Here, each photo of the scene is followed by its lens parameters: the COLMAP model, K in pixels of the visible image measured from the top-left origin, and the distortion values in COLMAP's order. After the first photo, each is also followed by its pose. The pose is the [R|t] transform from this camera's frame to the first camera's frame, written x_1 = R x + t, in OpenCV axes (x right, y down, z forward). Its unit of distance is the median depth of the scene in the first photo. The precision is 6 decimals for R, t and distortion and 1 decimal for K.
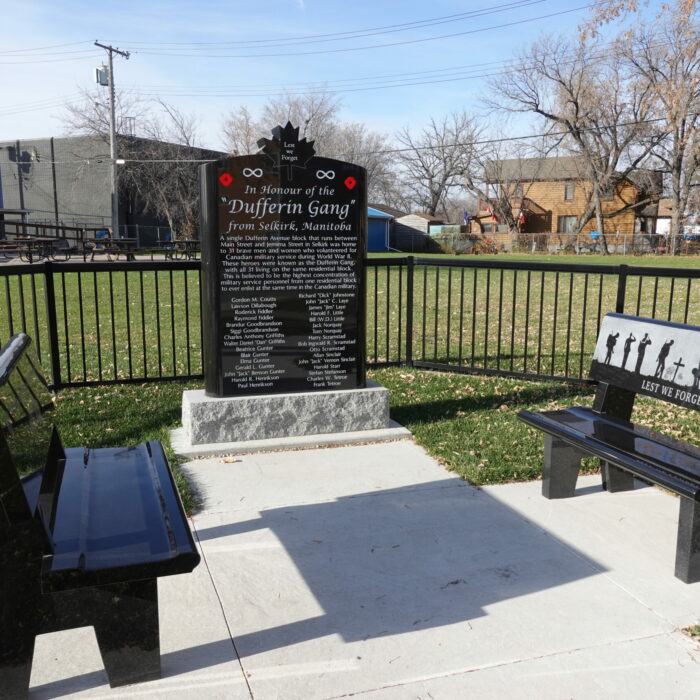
lens RADIAL K [[725.8, 0, 351.4], [0, 725.8, 351.8], [0, 0, 1]] dist [0.008335, 0.000000]
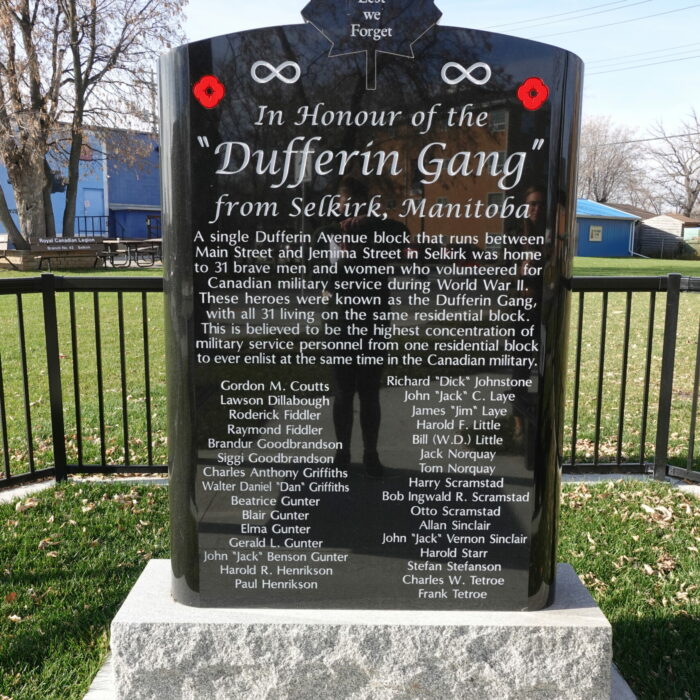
lens RADIAL K [[725.8, 0, 348.2], [0, 725.8, 348.1], [0, 0, 1]] dist [0.008335, 0.000000]
pose [[0.949481, 0.052672, -0.309372, 0.031238], [-0.055390, 0.998465, -0.000003, -0.093637], [0.308897, 0.017138, 0.950941, 0.606539]]
